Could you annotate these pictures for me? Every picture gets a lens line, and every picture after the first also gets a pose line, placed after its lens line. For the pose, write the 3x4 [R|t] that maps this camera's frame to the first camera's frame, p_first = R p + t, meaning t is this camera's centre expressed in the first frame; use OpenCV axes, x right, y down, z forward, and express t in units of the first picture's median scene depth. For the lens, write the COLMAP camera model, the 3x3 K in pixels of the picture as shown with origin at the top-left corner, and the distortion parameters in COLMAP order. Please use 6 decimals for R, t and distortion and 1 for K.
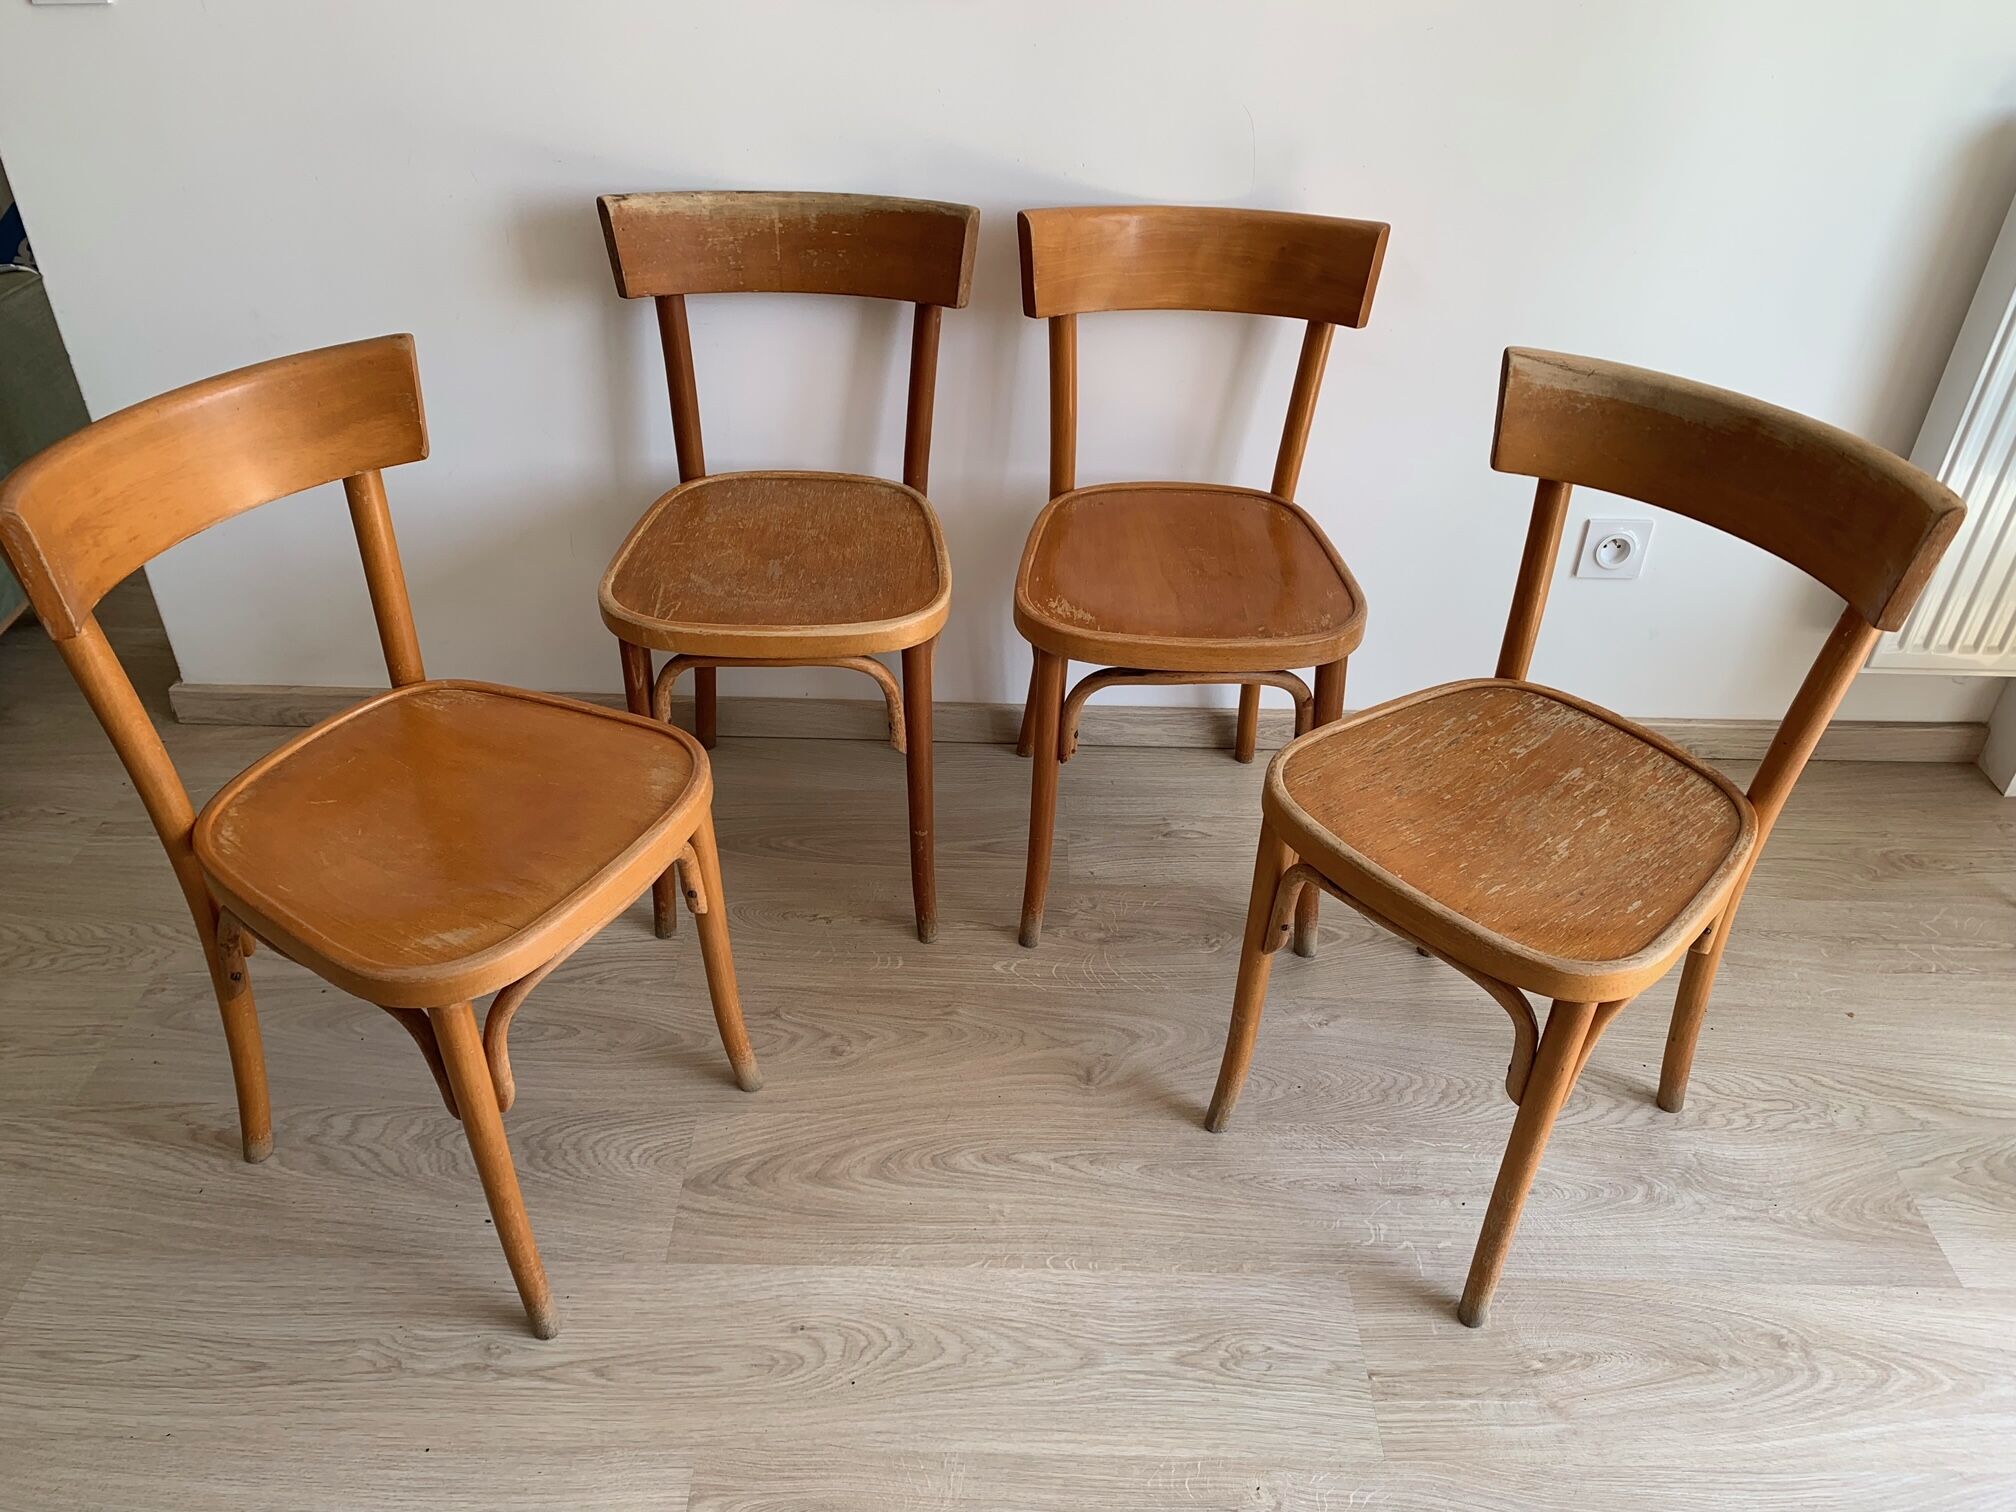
lens RADIAL K [[1583.1, 0, 1007.9], [0, 1583.1, 767.5], [0, 0, 1]] dist [0.005168, -0.001000]
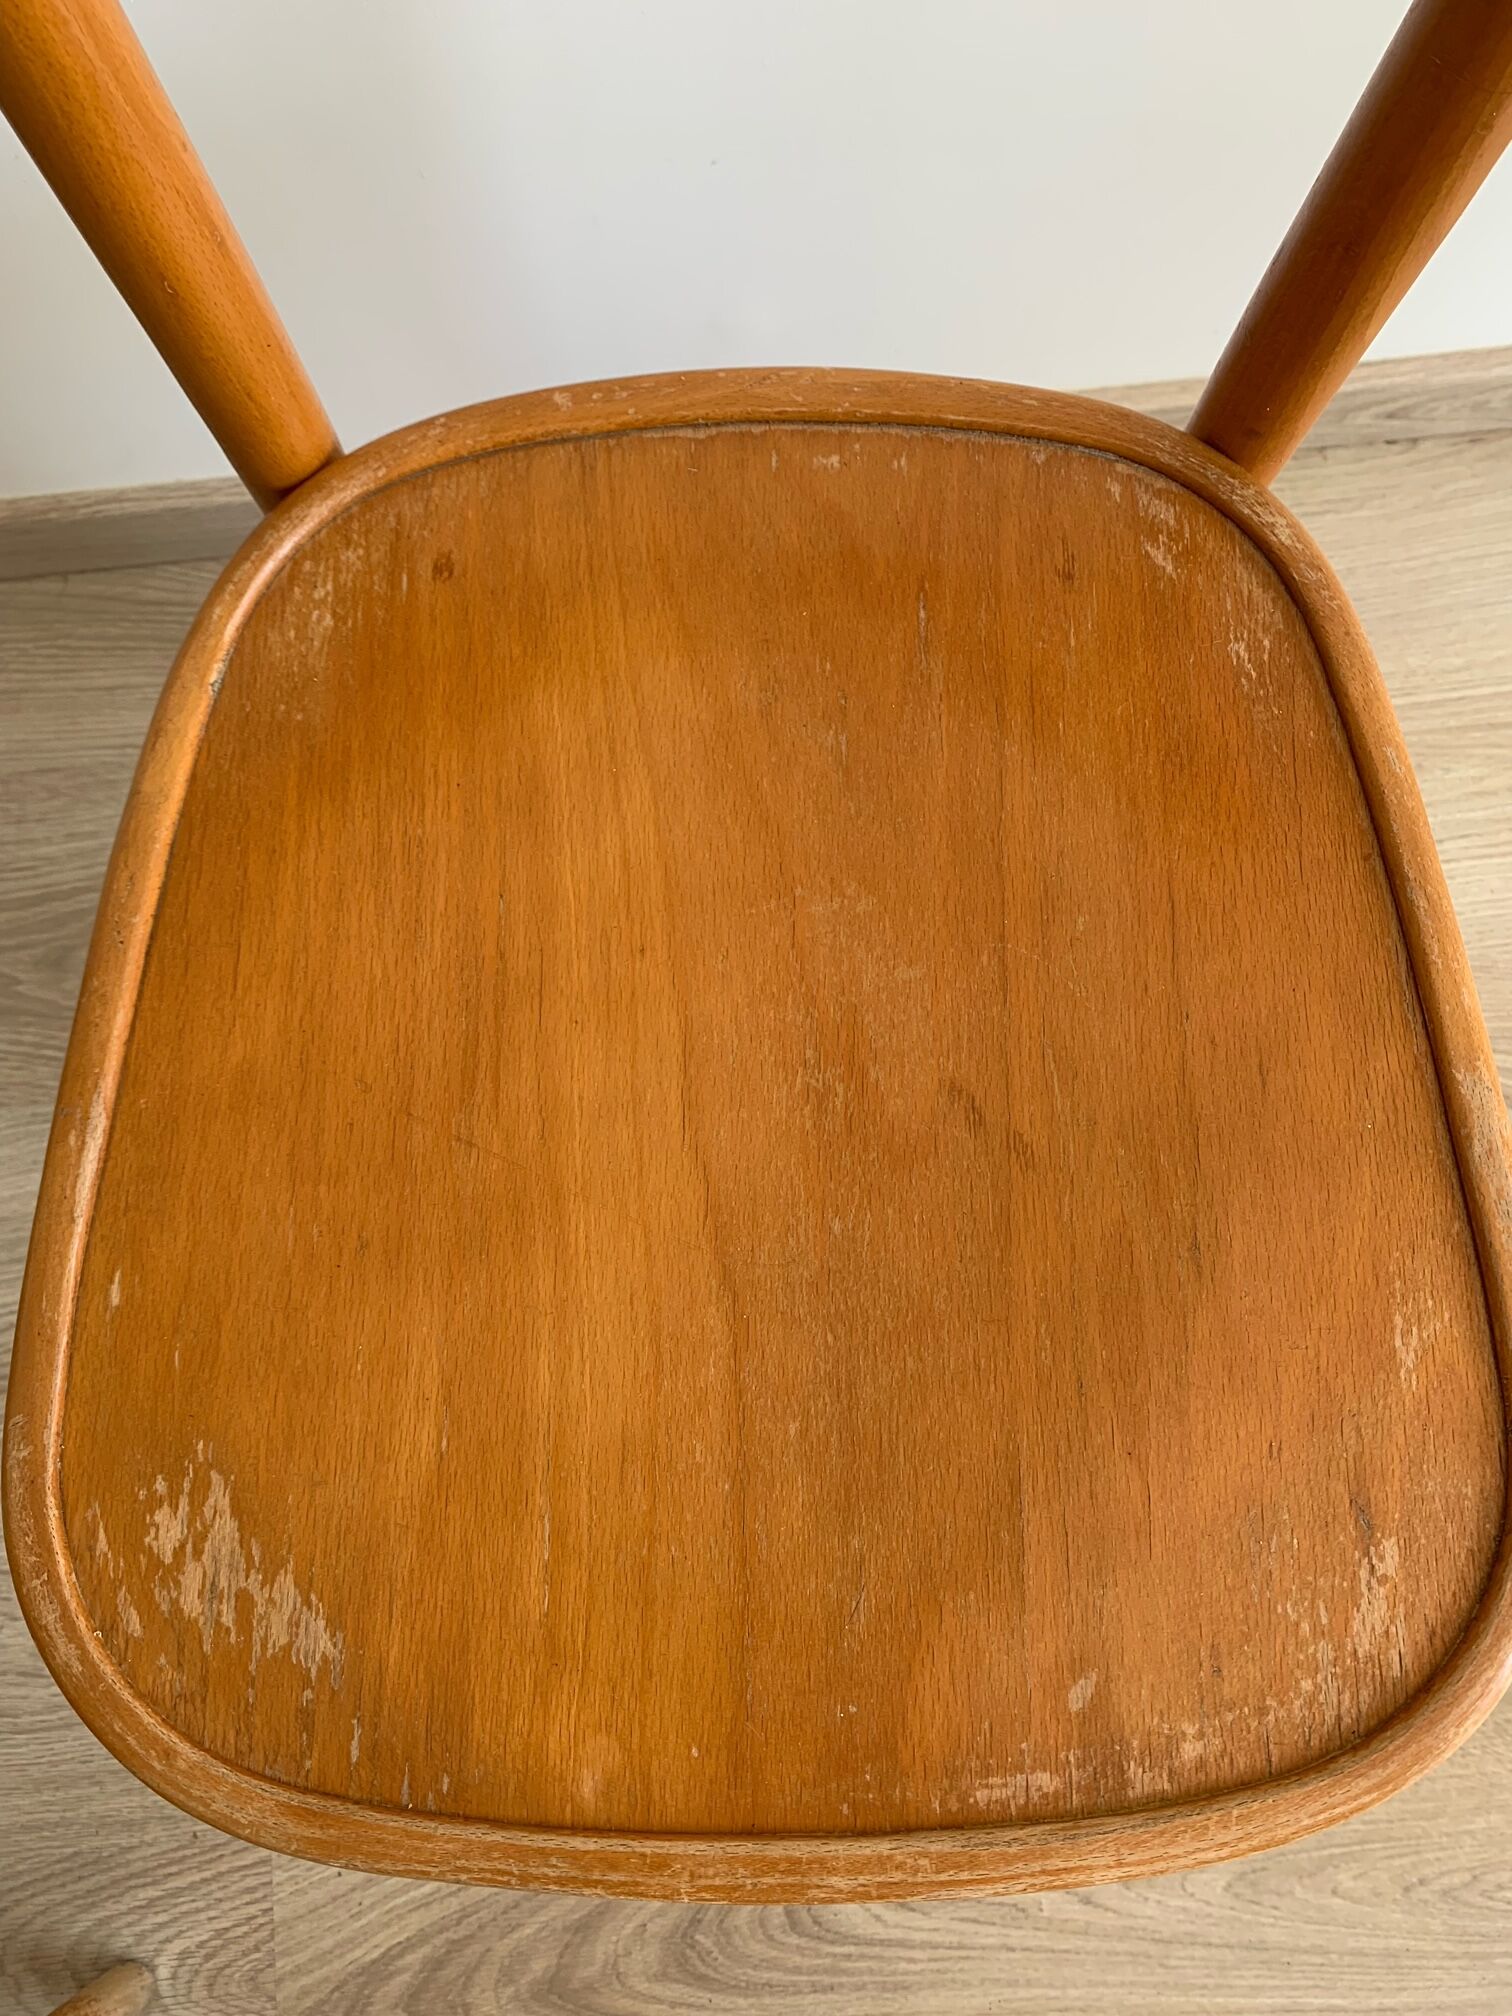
lens RADIAL K [[1583.1, 0, 766.2], [0, 1583.1, 1015.3], [0, 0, 1]] dist [0.005168, -0.001000]
pose [[0.993502, -0.111096, -0.024706, -0.012872], [0.098223, 0.727330, 0.679223, -0.263564], [-0.057490, -0.677236, 0.733516, 0.825801]]
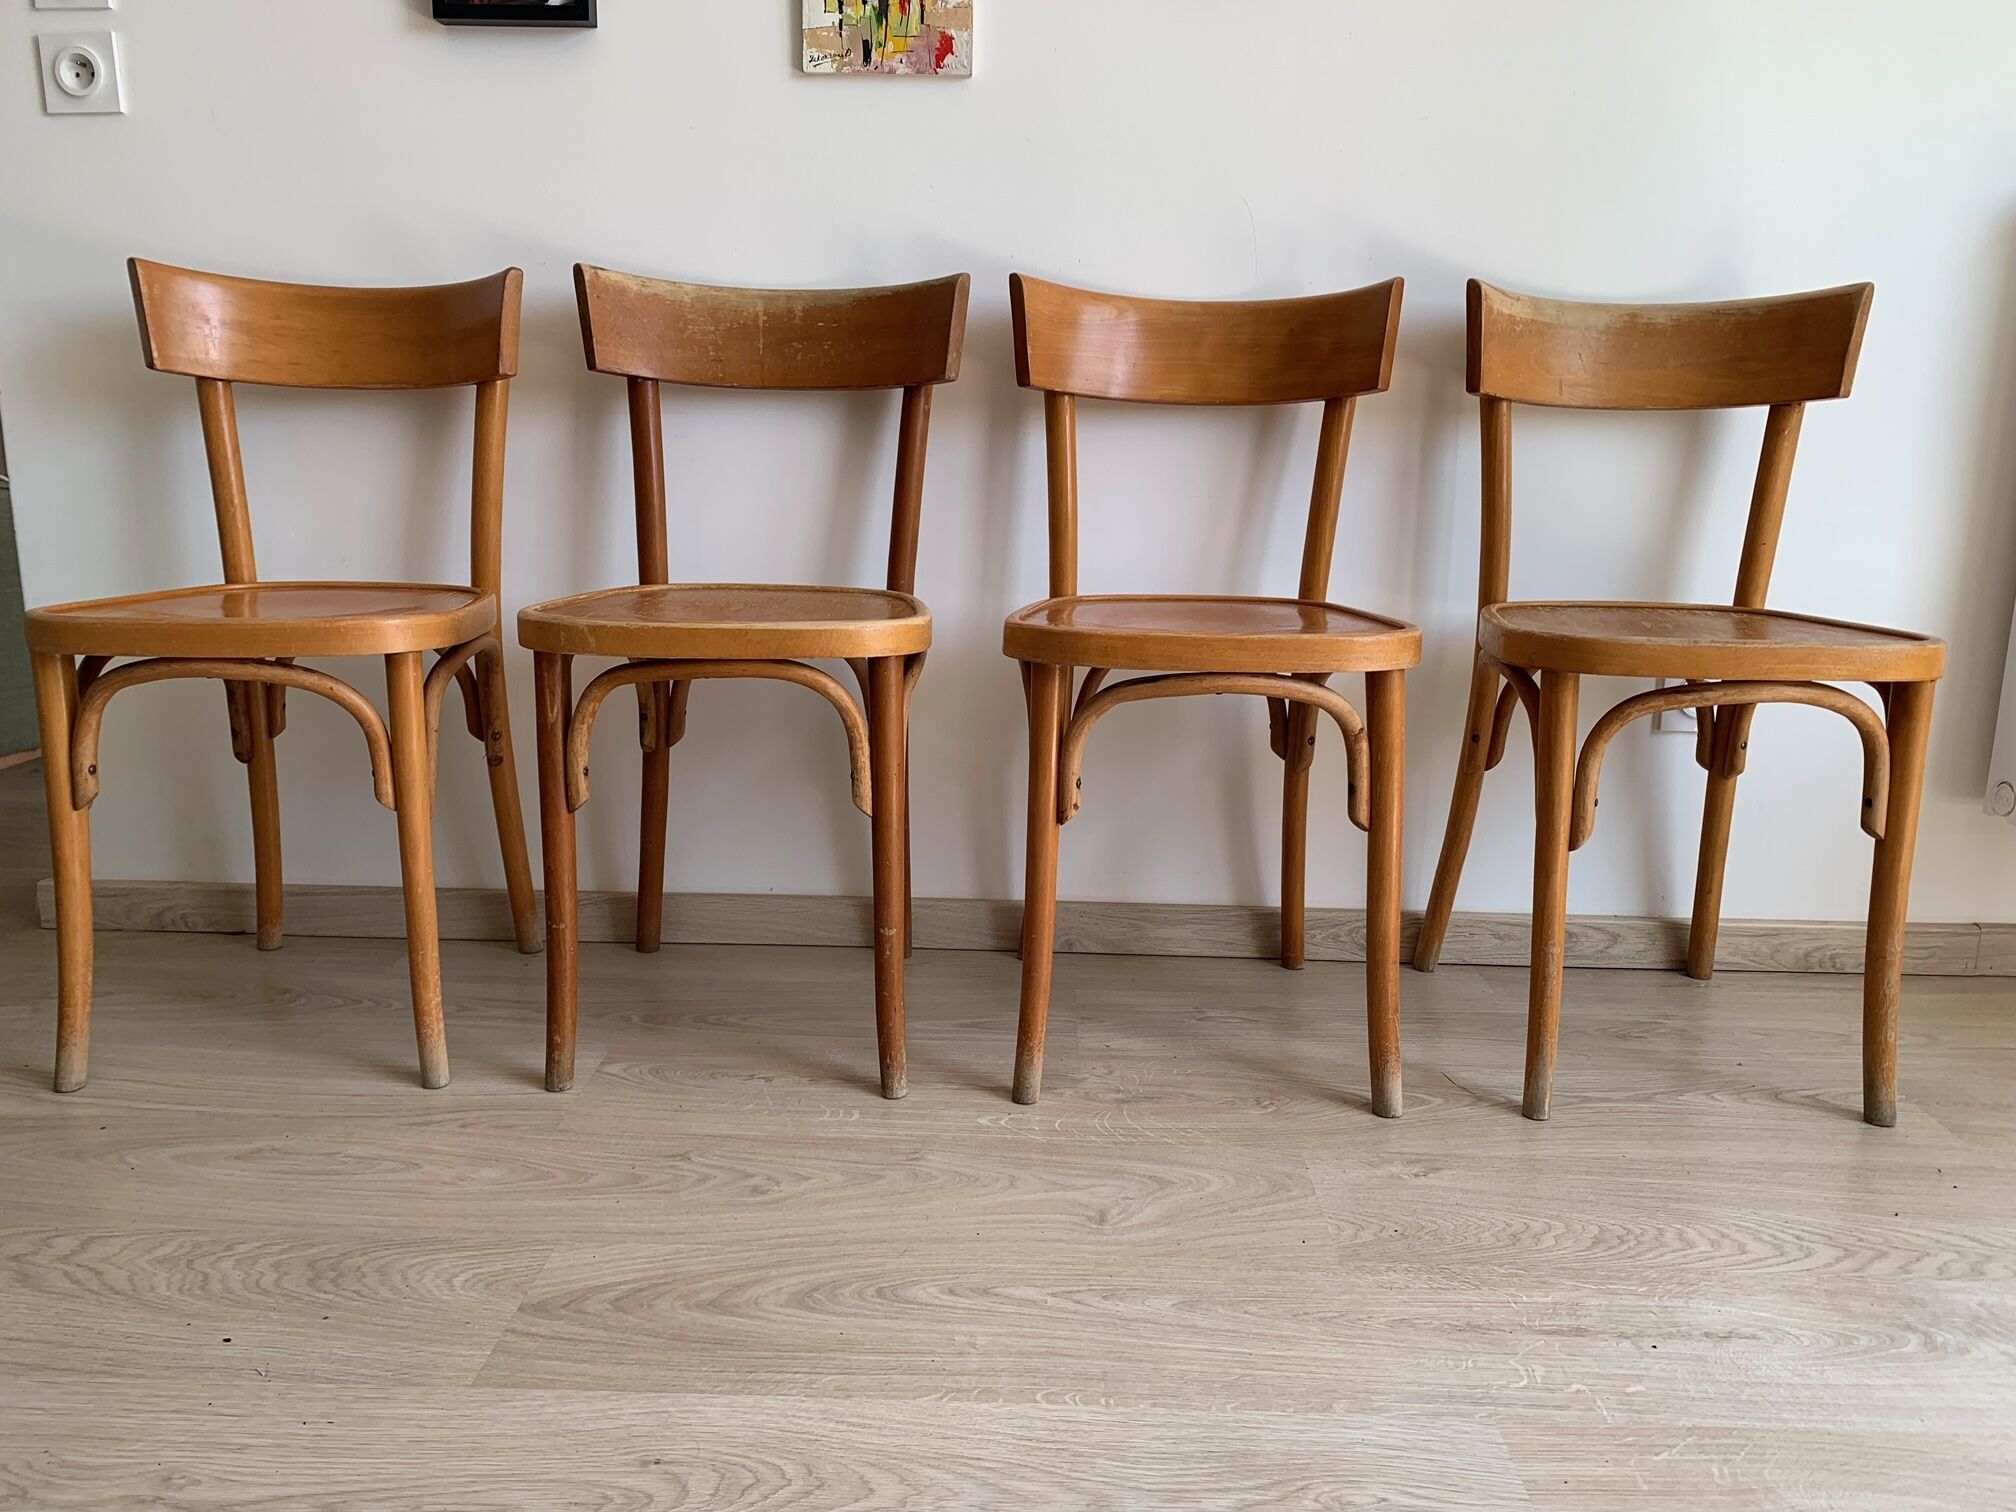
lens RADIAL K [[1583.1, 0, 999.7], [0, 1583.1, 755.6], [0, 0, 1]] dist [0.005168, -0.001000]
pose [[0.999584, -0.004297, -0.028517, 0.026994], [-0.008008, 0.908595, -0.417601, 0.321122], [0.027705, 0.417655, 0.908183, 0.261223]]
